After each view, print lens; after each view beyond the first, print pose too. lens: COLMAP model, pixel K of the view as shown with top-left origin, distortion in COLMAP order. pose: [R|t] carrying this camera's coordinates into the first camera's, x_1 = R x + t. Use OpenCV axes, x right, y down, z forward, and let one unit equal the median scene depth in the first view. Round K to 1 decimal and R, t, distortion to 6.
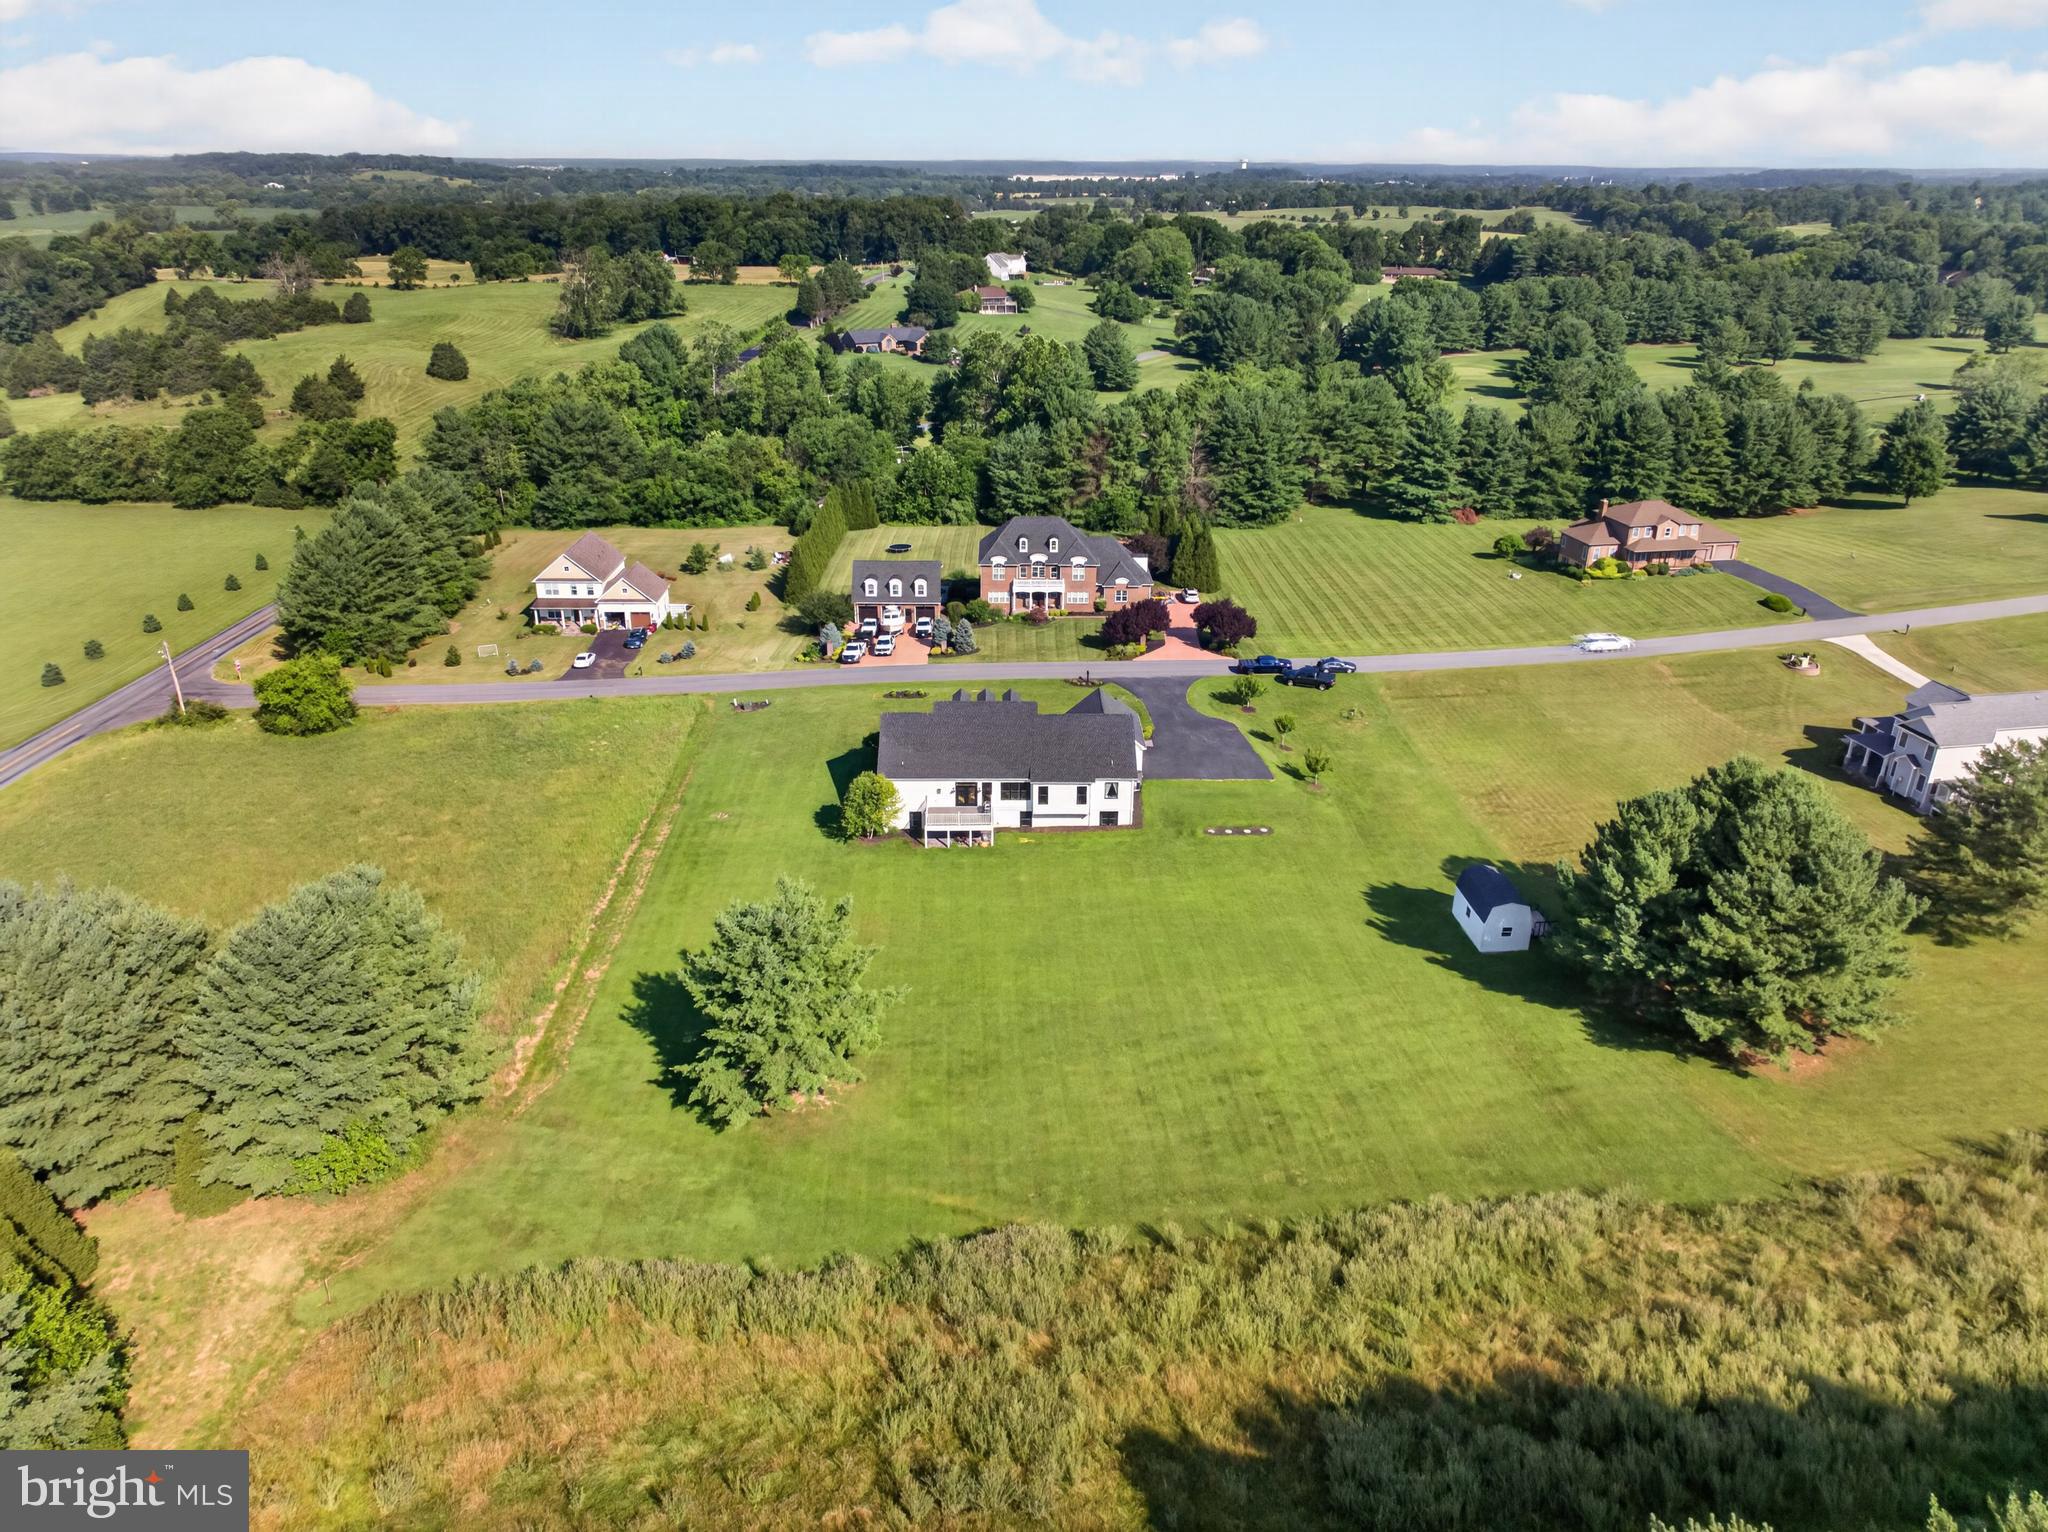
lens RADIAL K [[1396.1, 0, 1027.4], [0, 1396.1, 787.9], [0, 0, 1]] dist [0.001366, -0.007141]
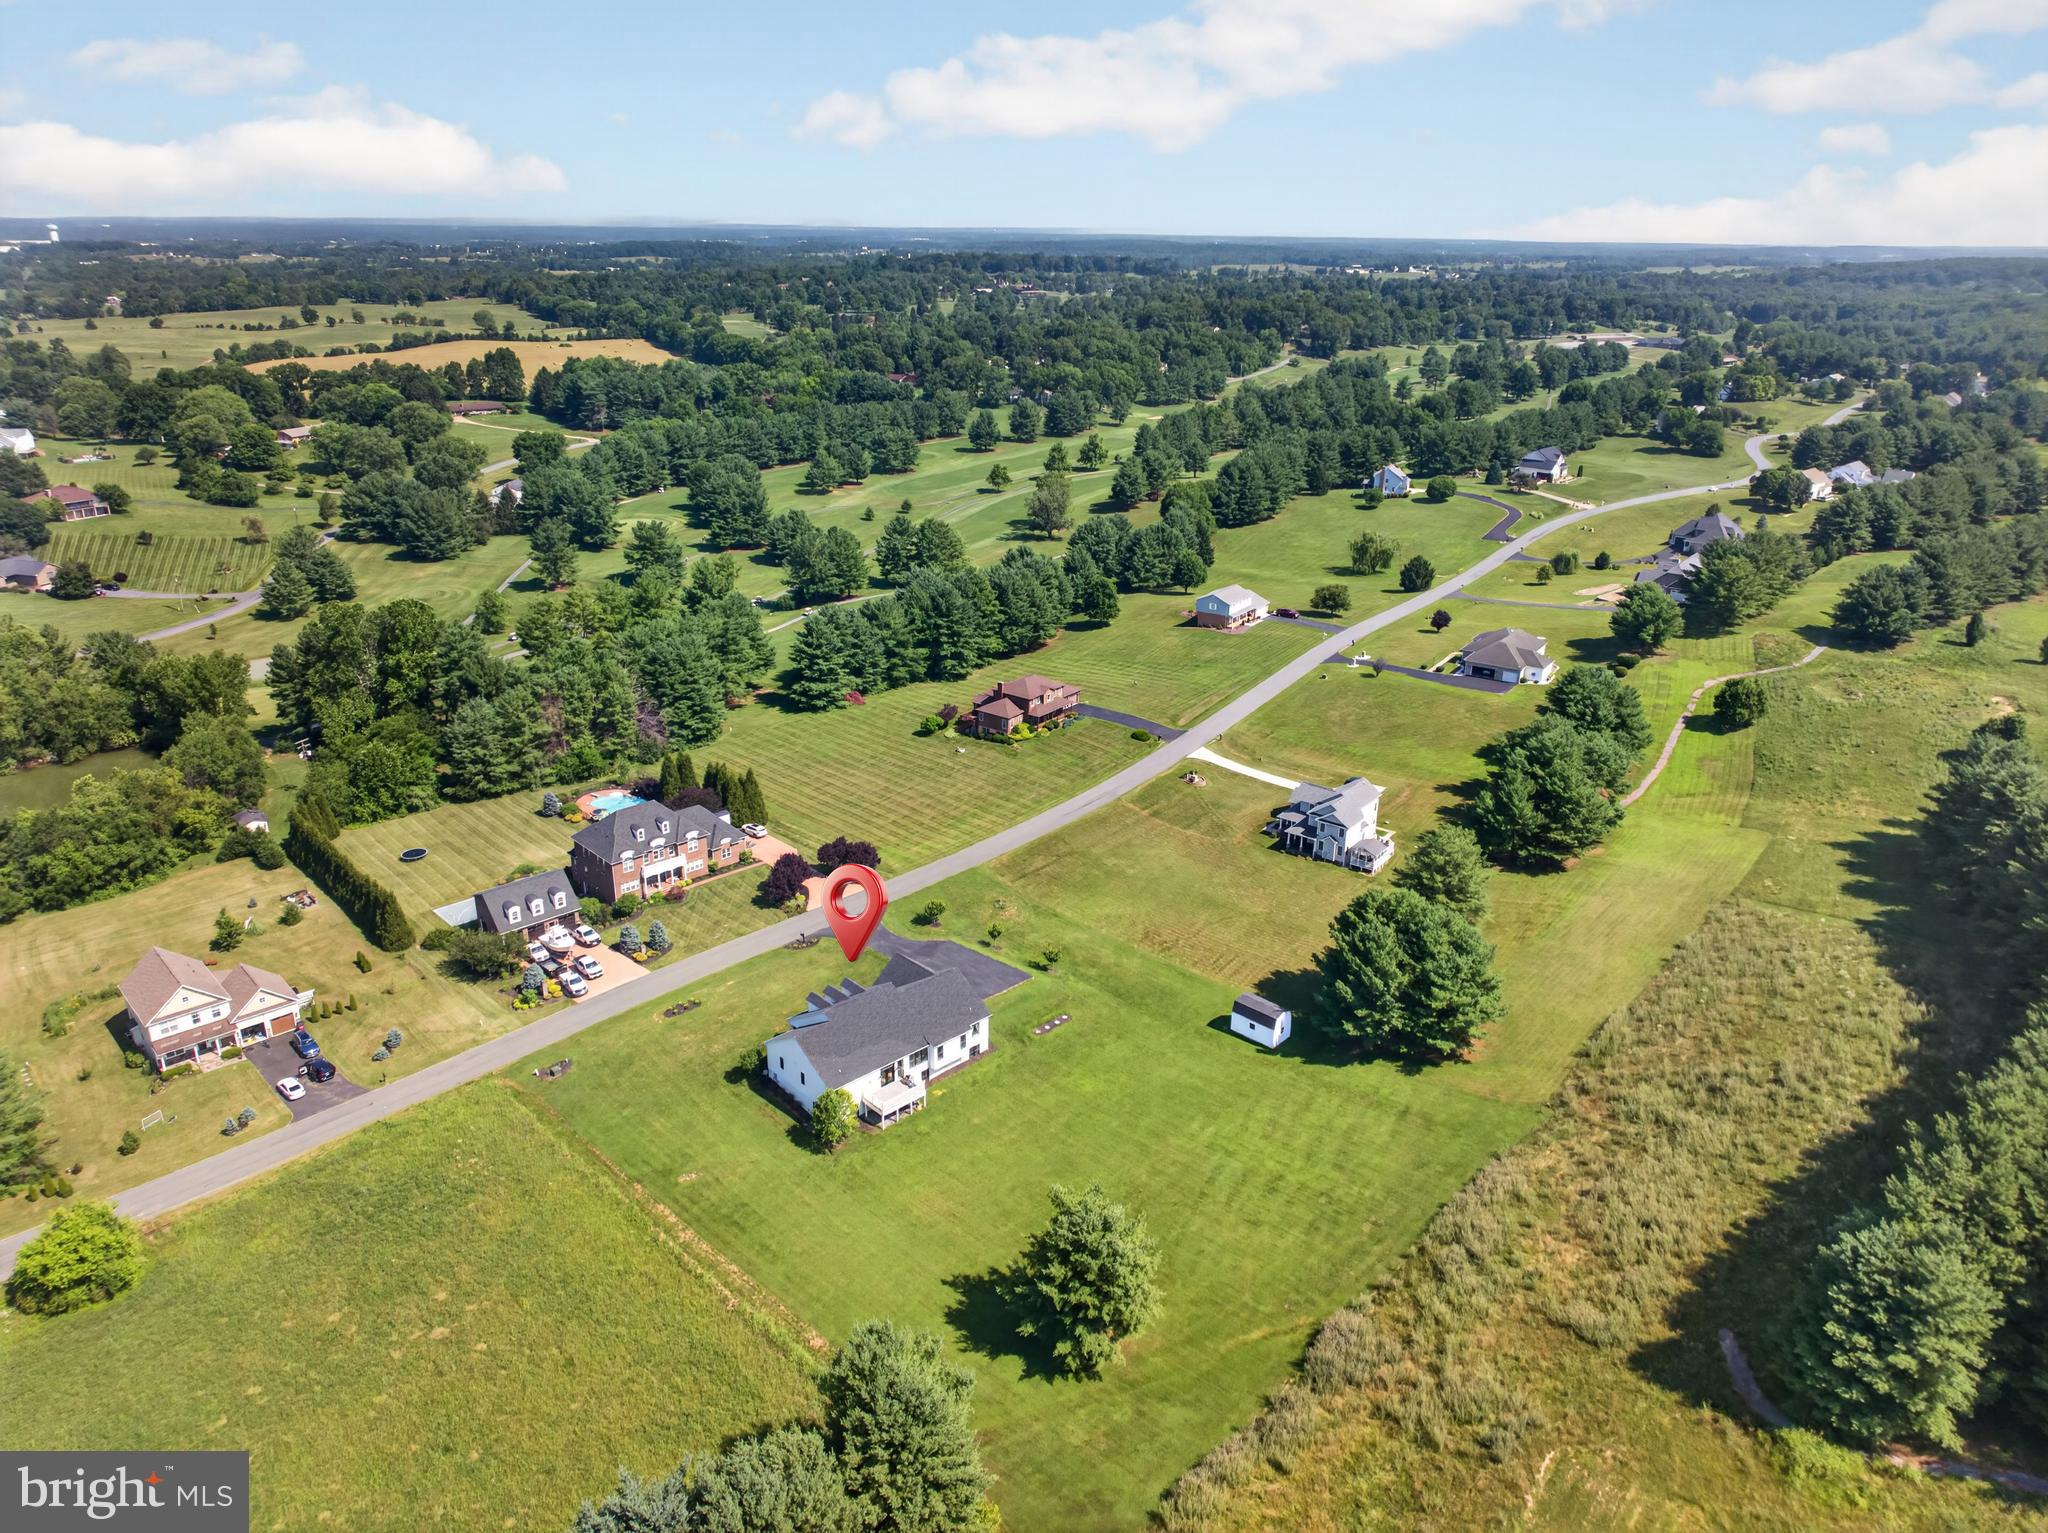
lens RADIAL K [[1396.1, 0, 1041.4], [0, 1396.1, 771.0], [0, 0, 1]] dist [0.001366, -0.007141]
pose [[0.733964, -0.245255, 0.633361, -0.441927], [0.272041, 0.960613, 0.056724, -0.192055], [-0.622327, 0.130667, 0.771774, -0.056944]]
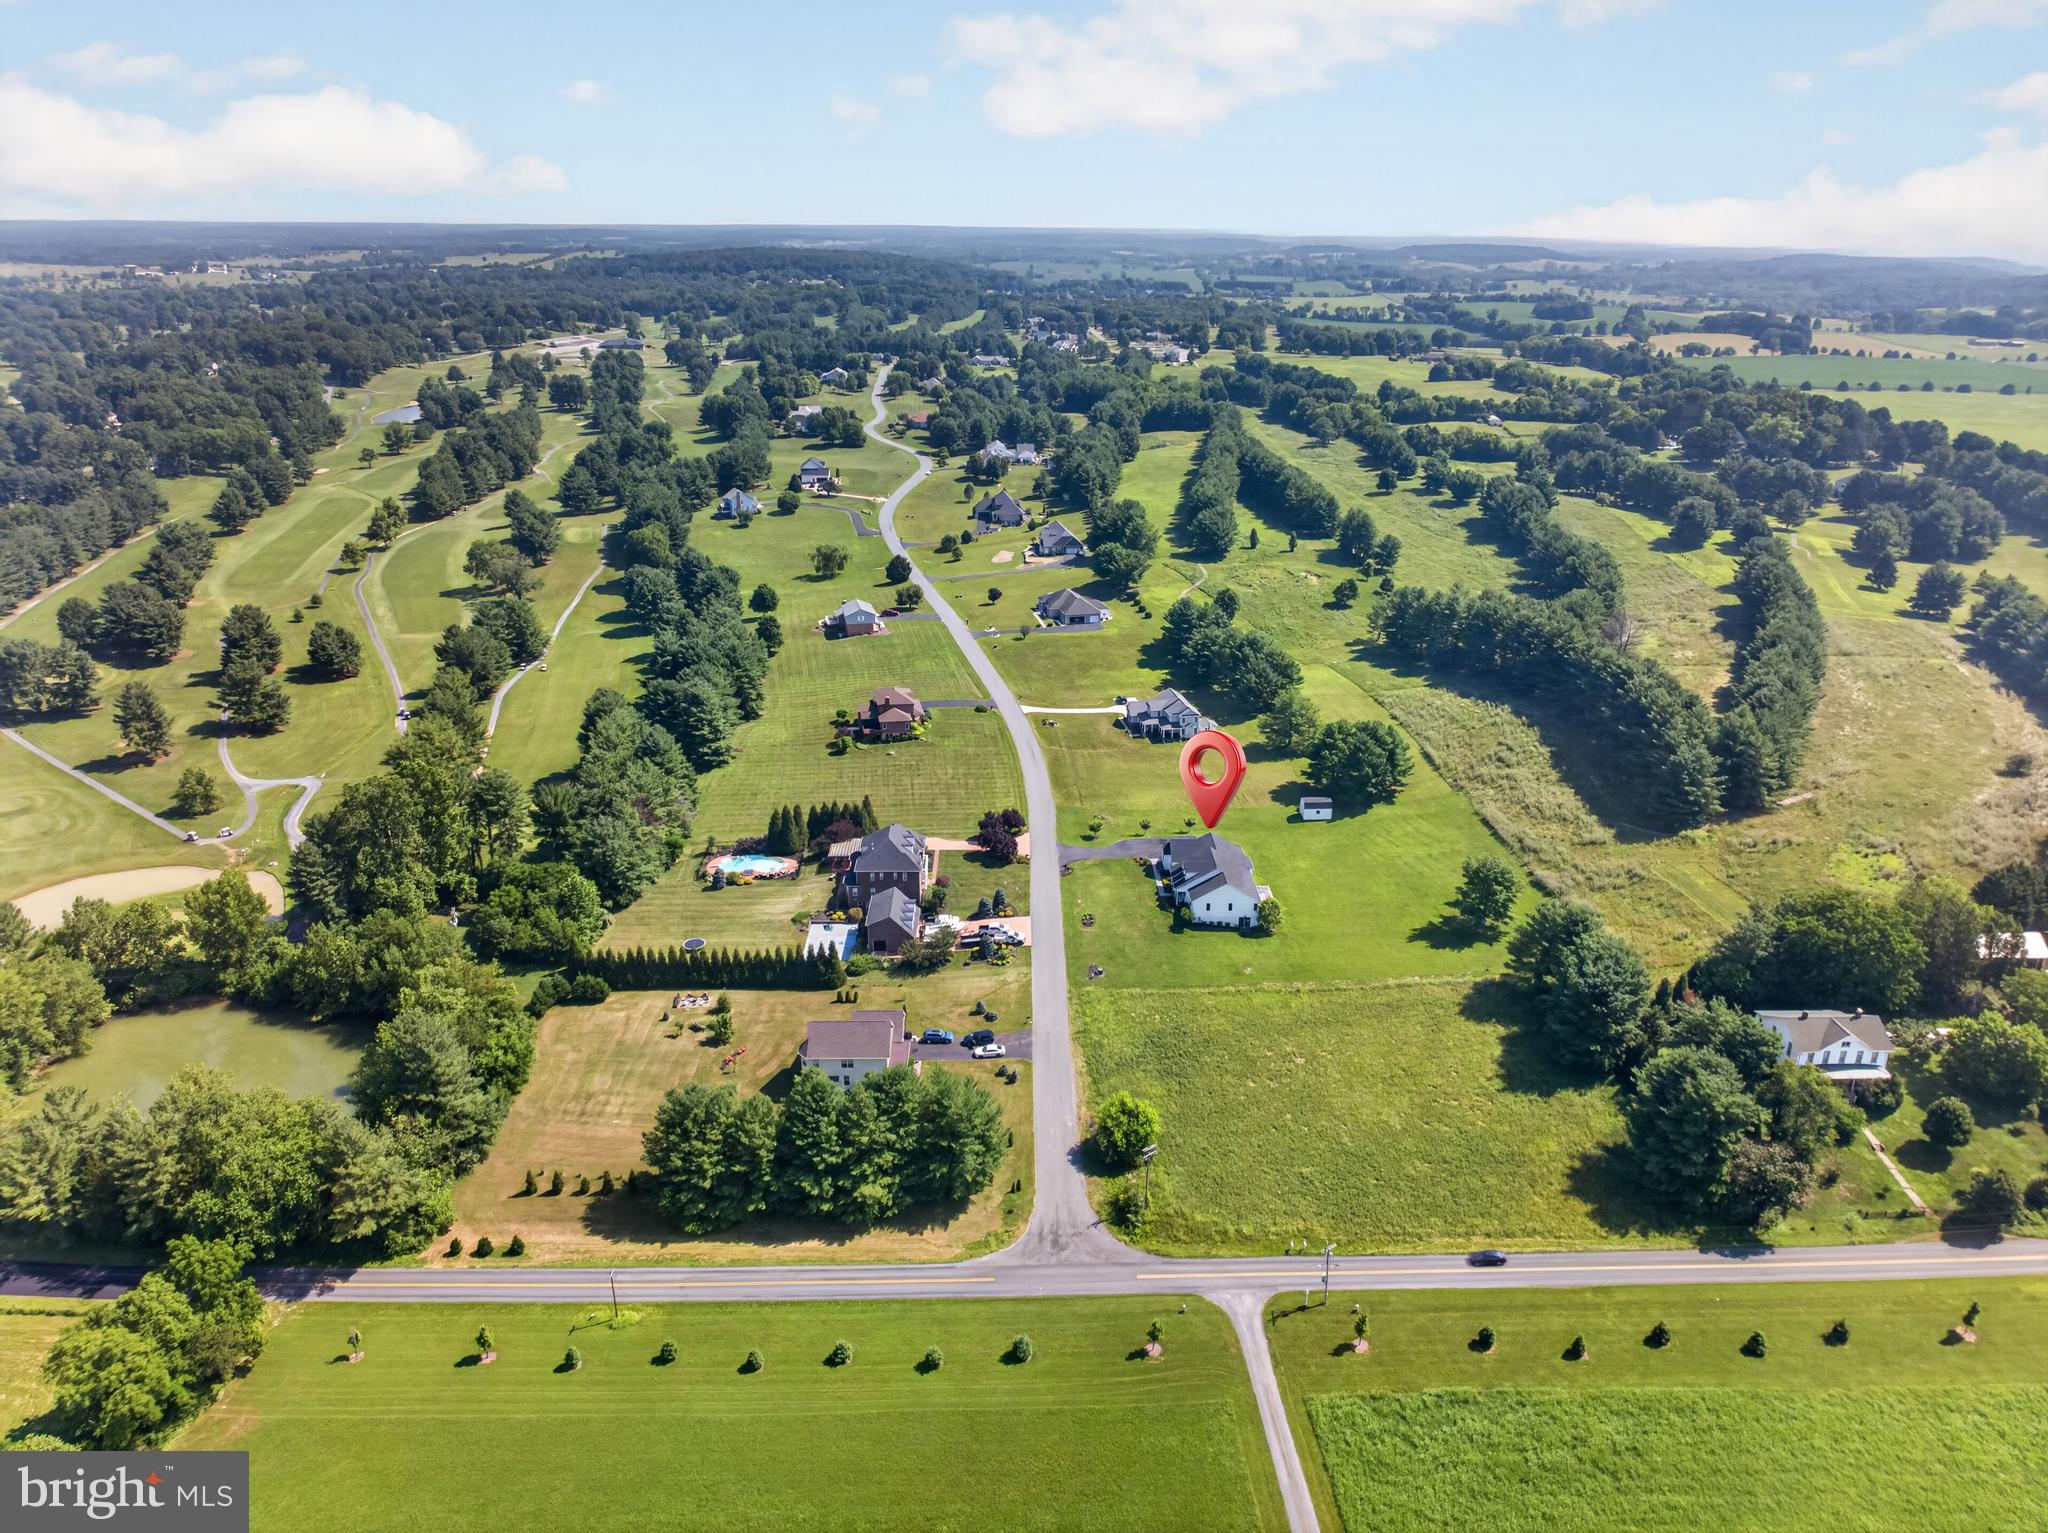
lens RADIAL K [[1396.1, 0, 1035.1], [0, 1396.1, 768.3], [0, 0, 1]] dist [0.001366, -0.007141]
pose [[-0.006553, -0.374546, 0.927185, -1.291602], [0.399781, 0.848901, 0.345748, -0.678593], [-0.916587, 0.372937, 0.144173, 0.612447]]
